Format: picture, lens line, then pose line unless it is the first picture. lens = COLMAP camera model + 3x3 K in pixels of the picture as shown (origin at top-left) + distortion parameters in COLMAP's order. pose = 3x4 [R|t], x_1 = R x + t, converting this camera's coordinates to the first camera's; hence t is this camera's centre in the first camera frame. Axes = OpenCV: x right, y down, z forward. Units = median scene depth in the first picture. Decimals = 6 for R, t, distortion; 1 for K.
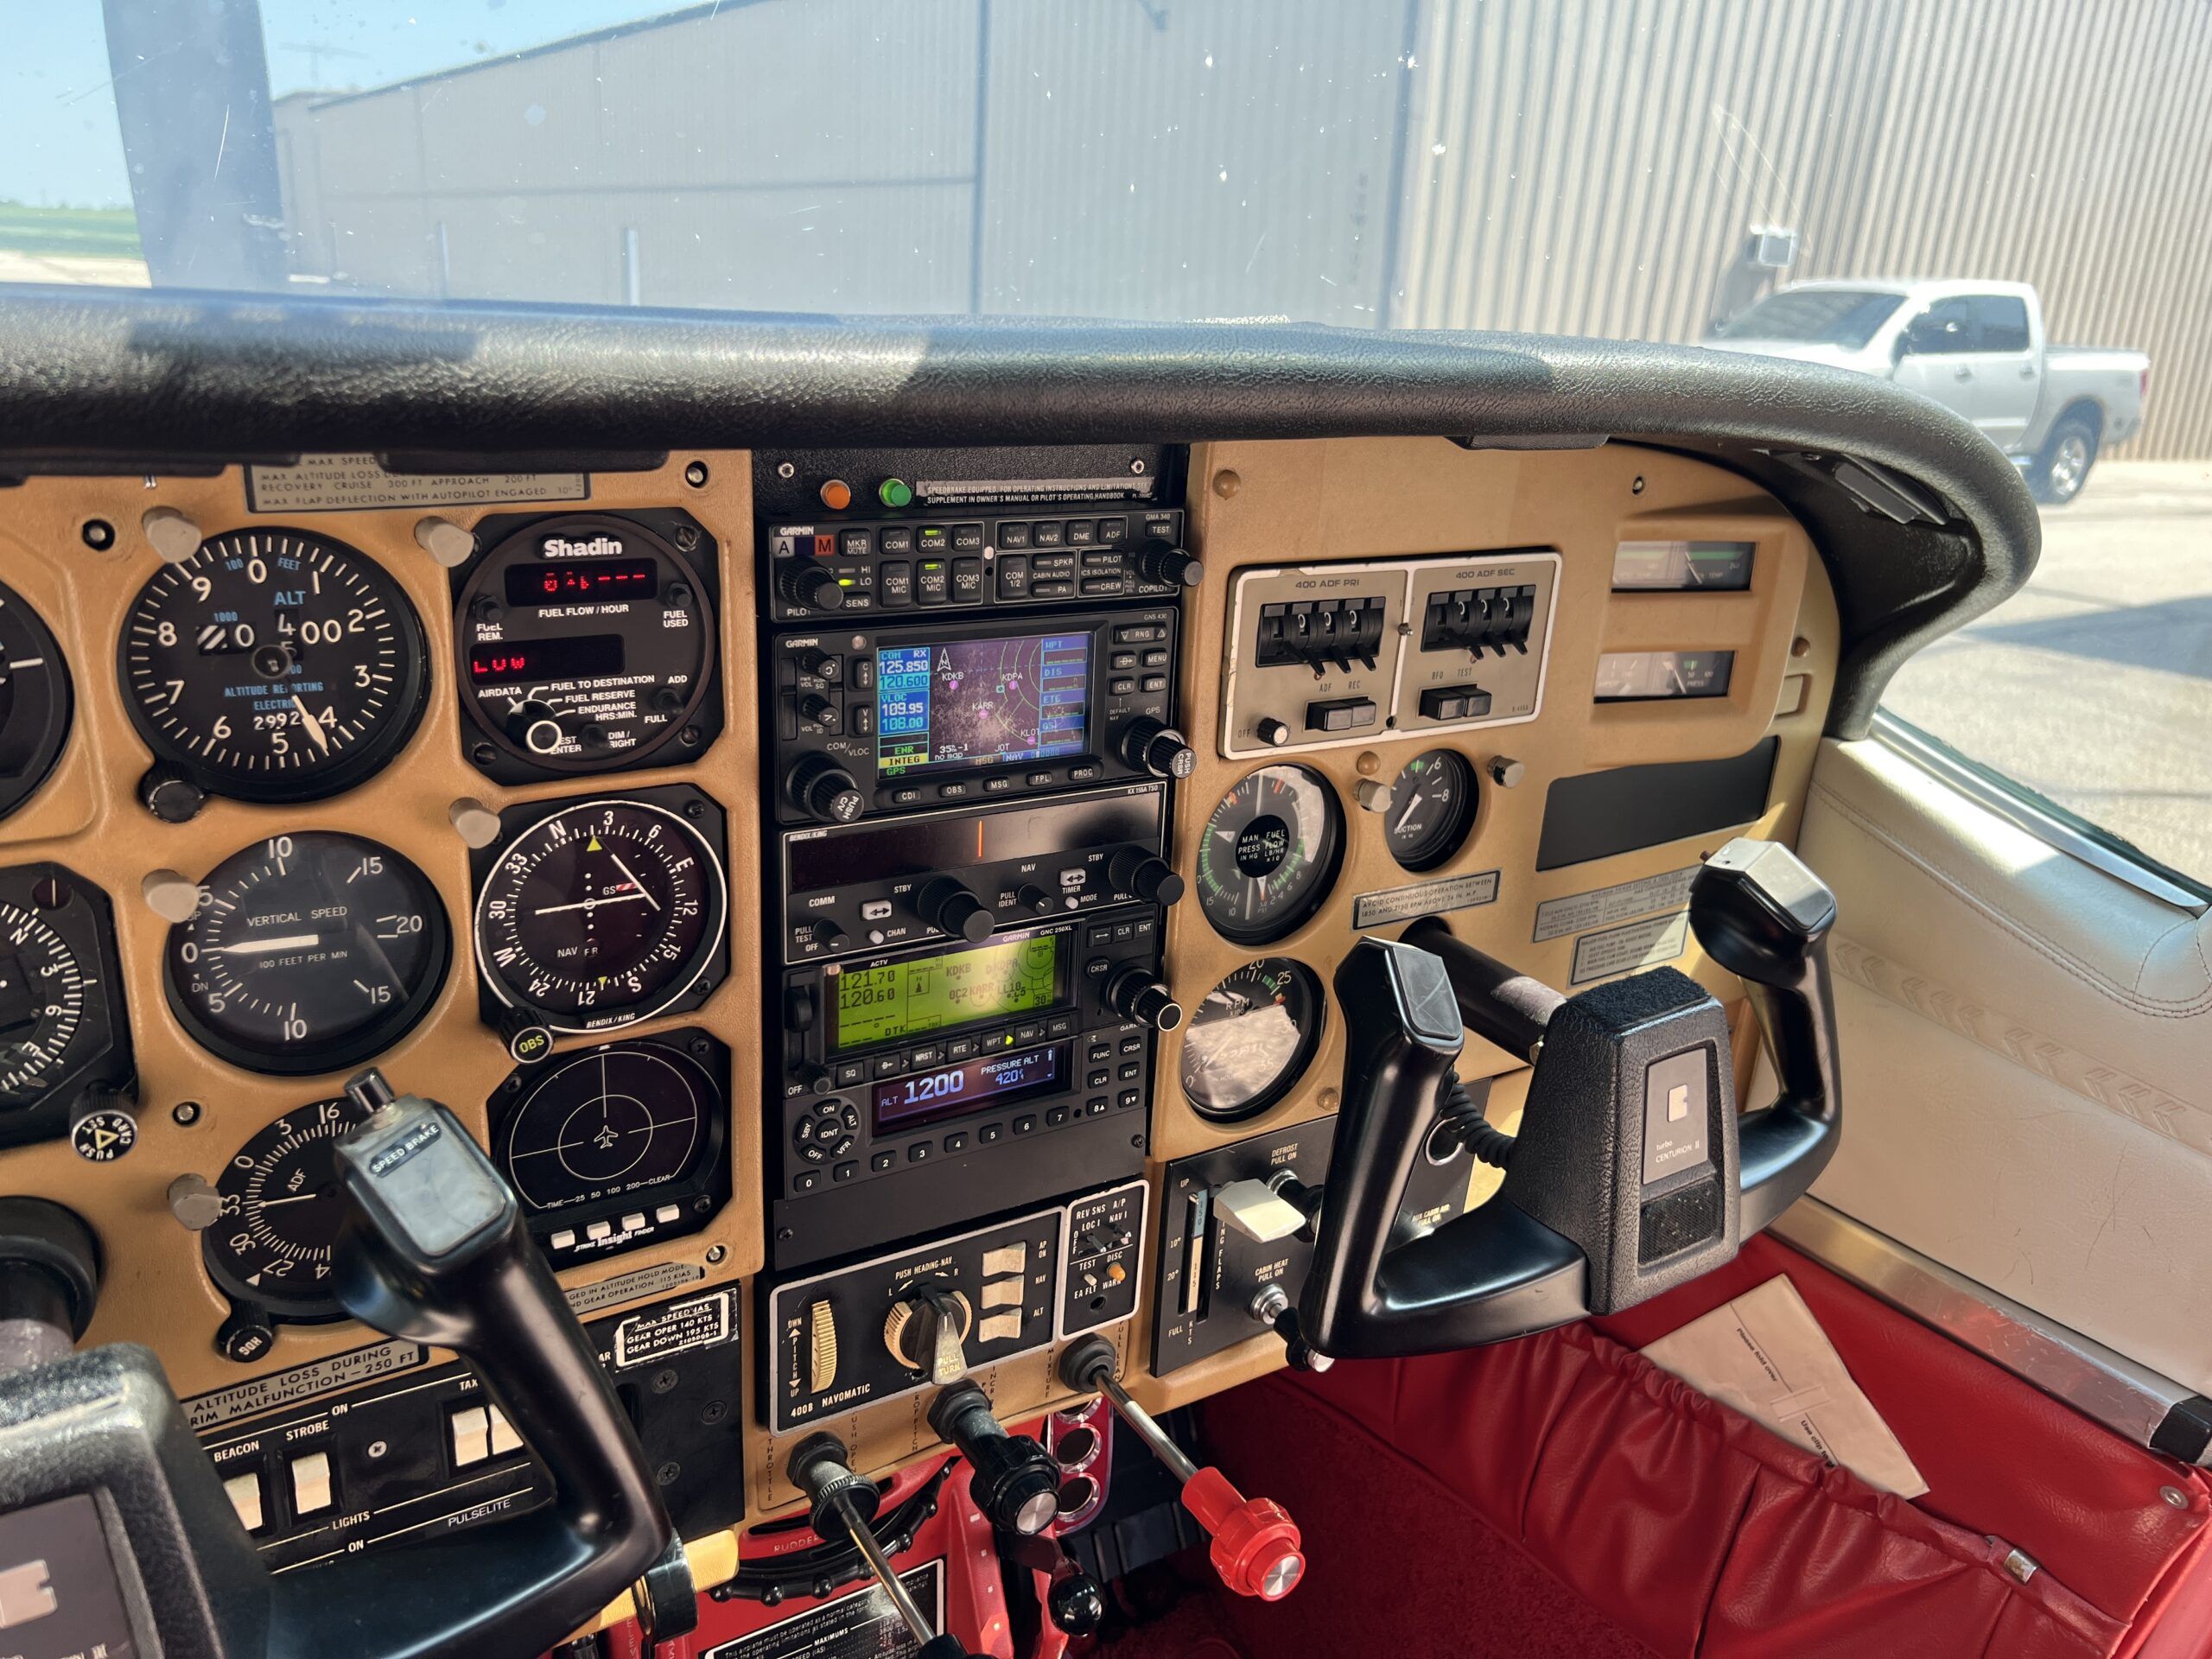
lens RADIAL K [[1689.5, 0, 1105.6], [0, 1689.5, 843.2], [0, 0, 1]] dist [0.056747, -0.118670]
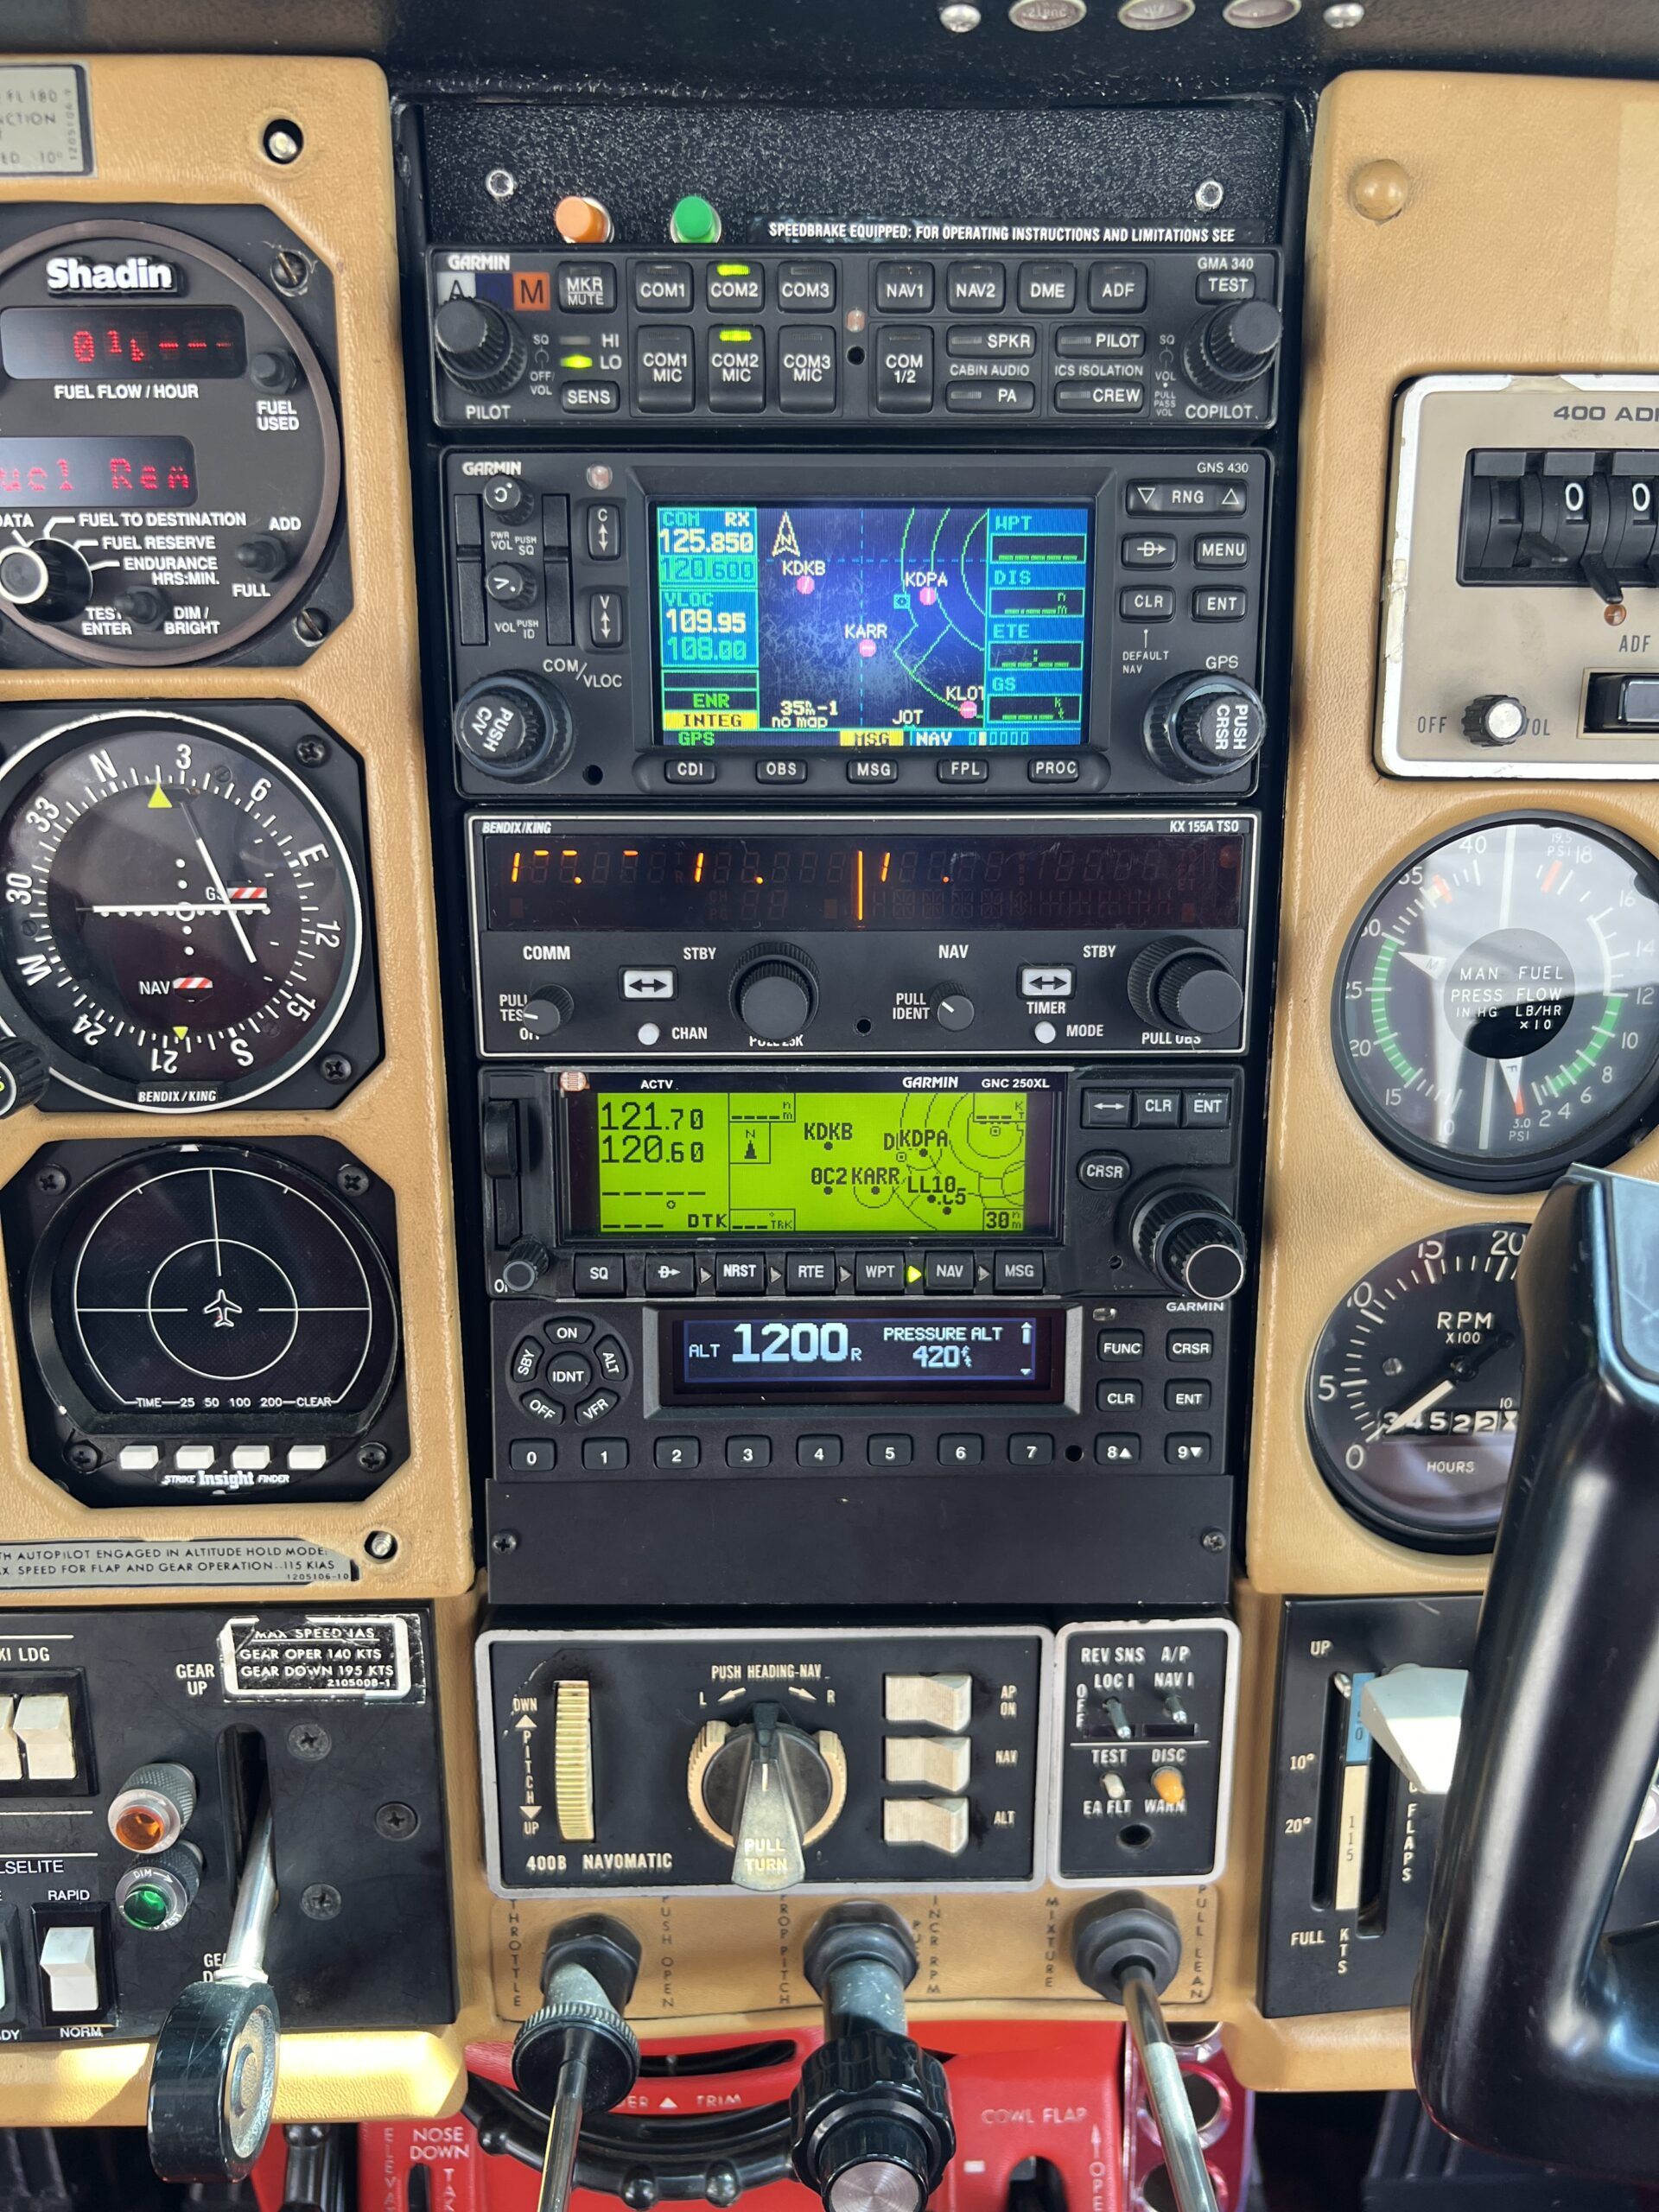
lens RADIAL K [[1703.6, 0, 834.4], [0, 1703.6, 1088.5], [0, 0, 1]] dist [0.002499, -0.007639]
pose [[0.857274, 0.057902, -0.511594, 0.198586], [-0.125999, 0.987036, -0.099423, 0.115257], [0.499205, 0.149693, 0.853456, 0.511388]]
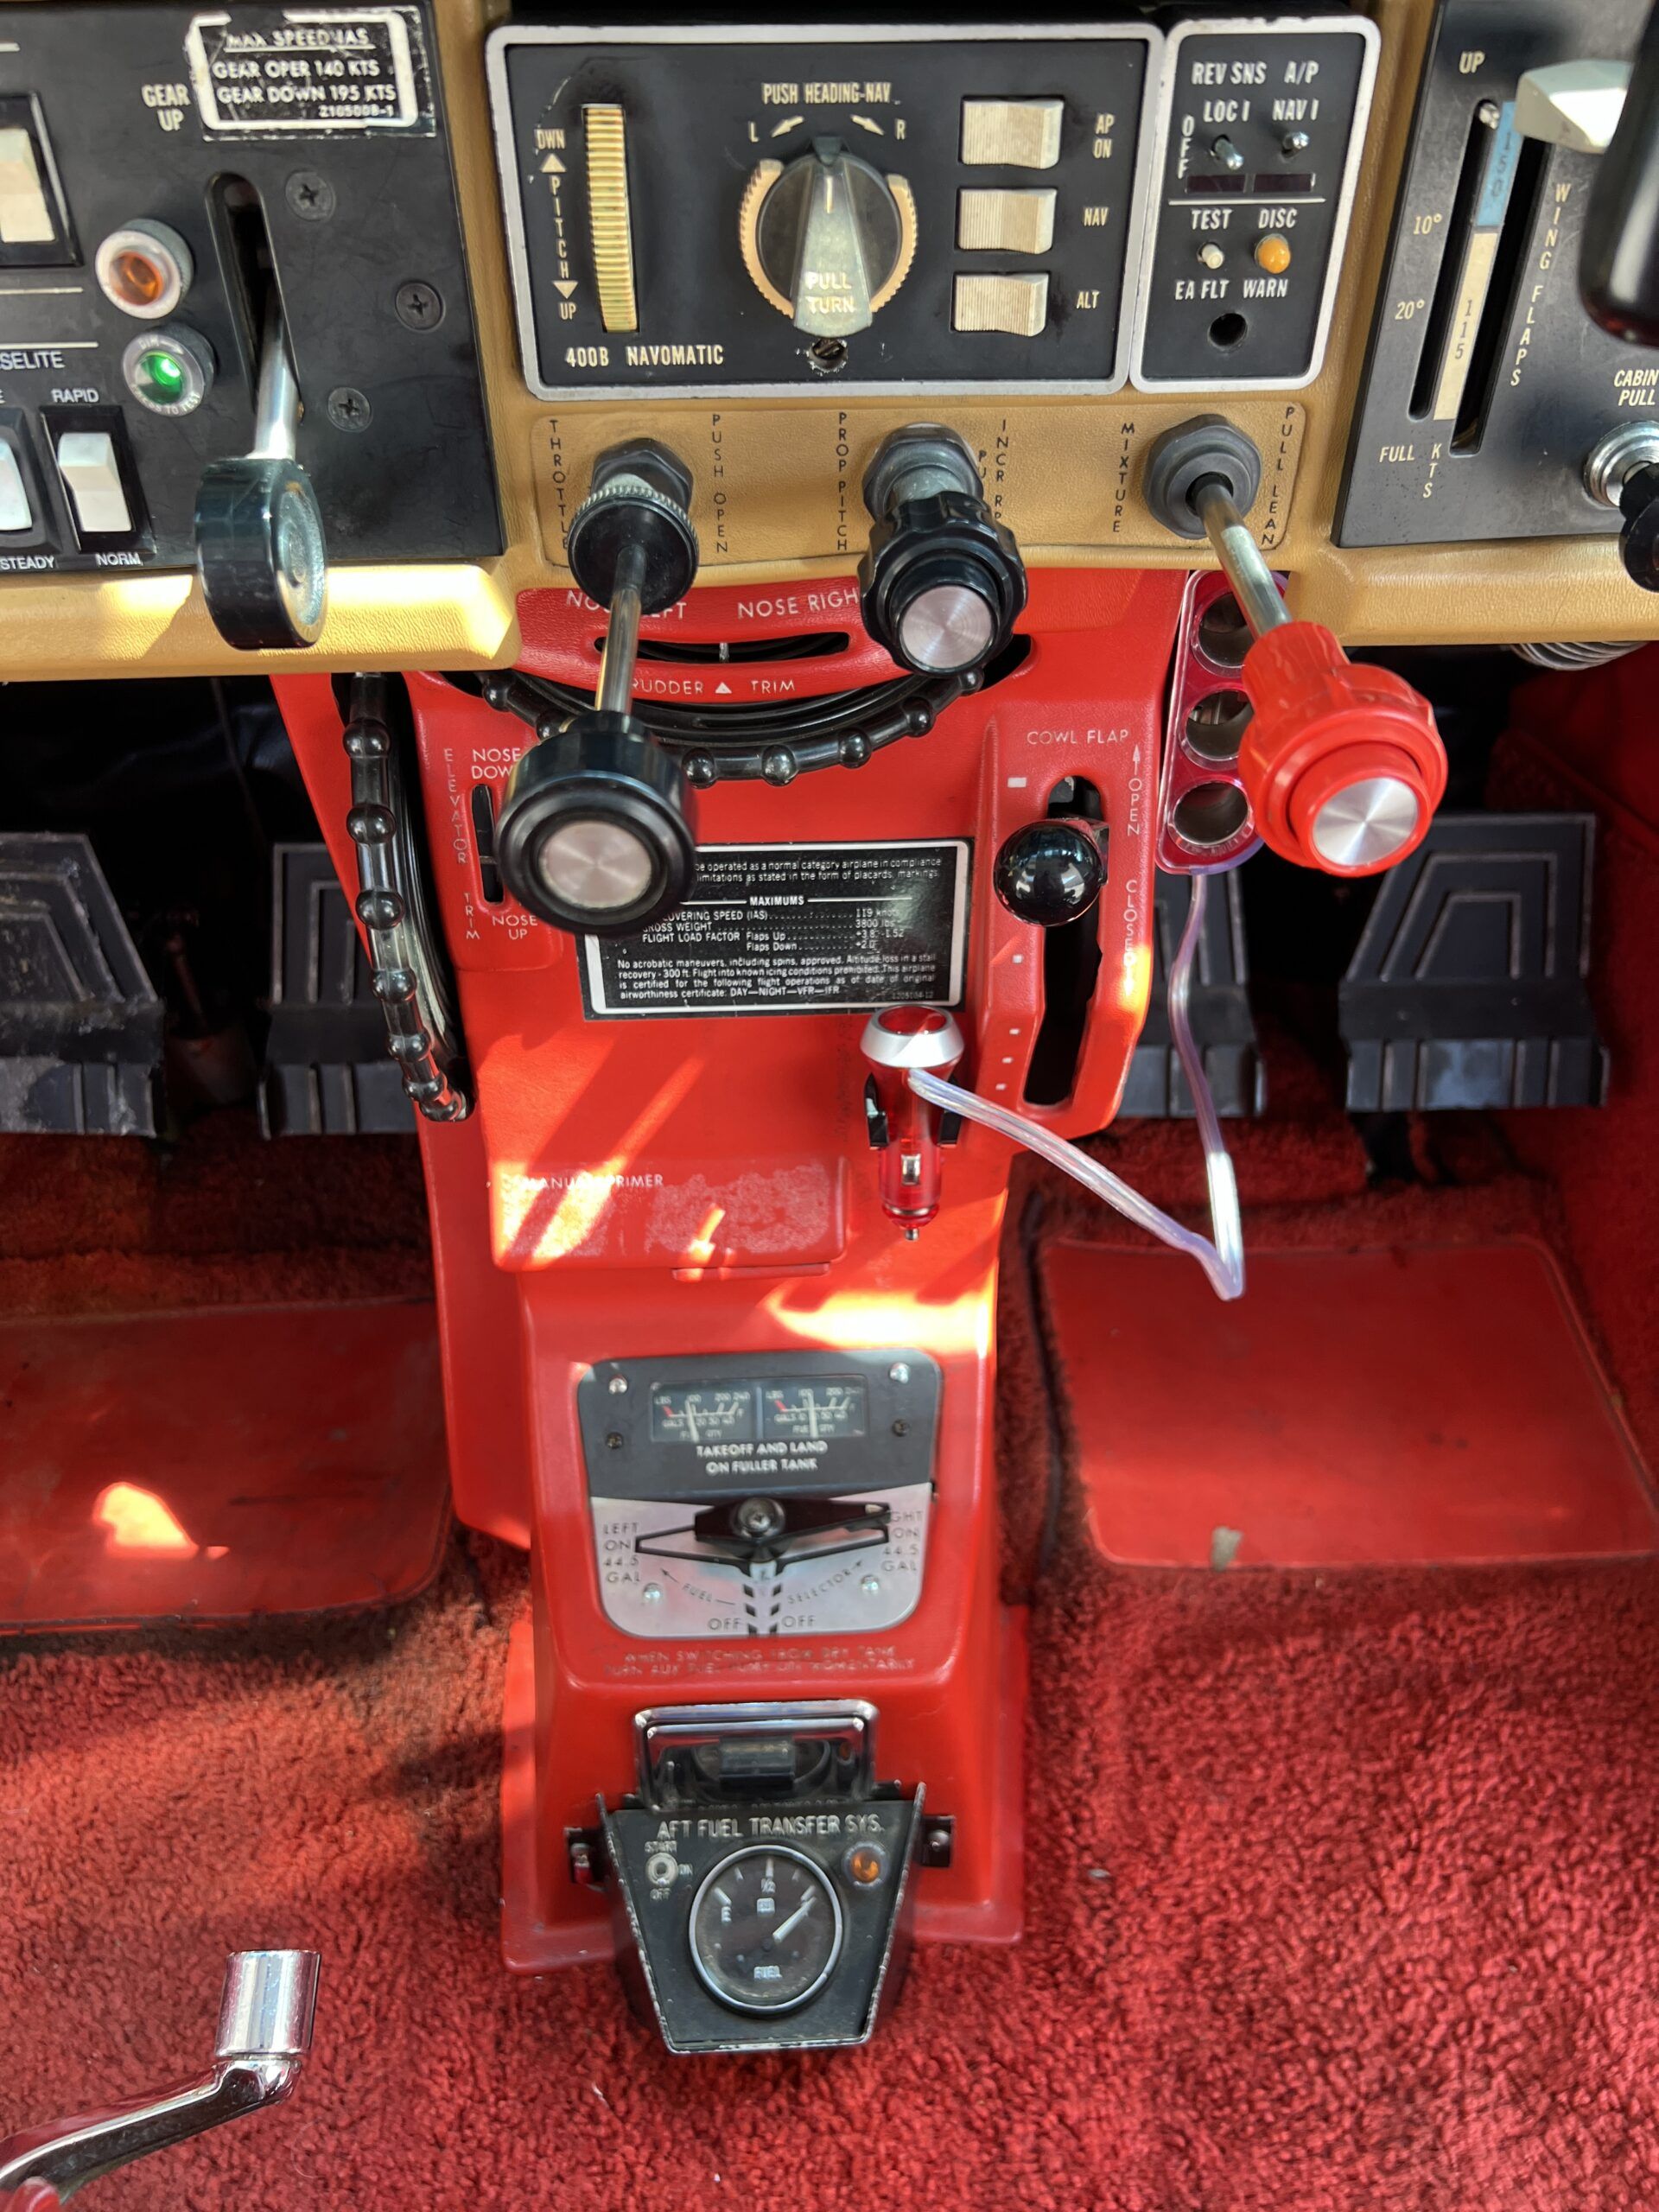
lens RADIAL K [[1706.4, 0, 829.4], [0, 1706.4, 1096.3], [0, 0, 1]] dist [0.054461, -0.083449]
pose [[0.859469, 0.289432, -0.421357, 0.192564], [-0.121417, 0.916267, 0.381724, 0.336401], [0.496559, -0.276920, 0.822645, 0.527376]]
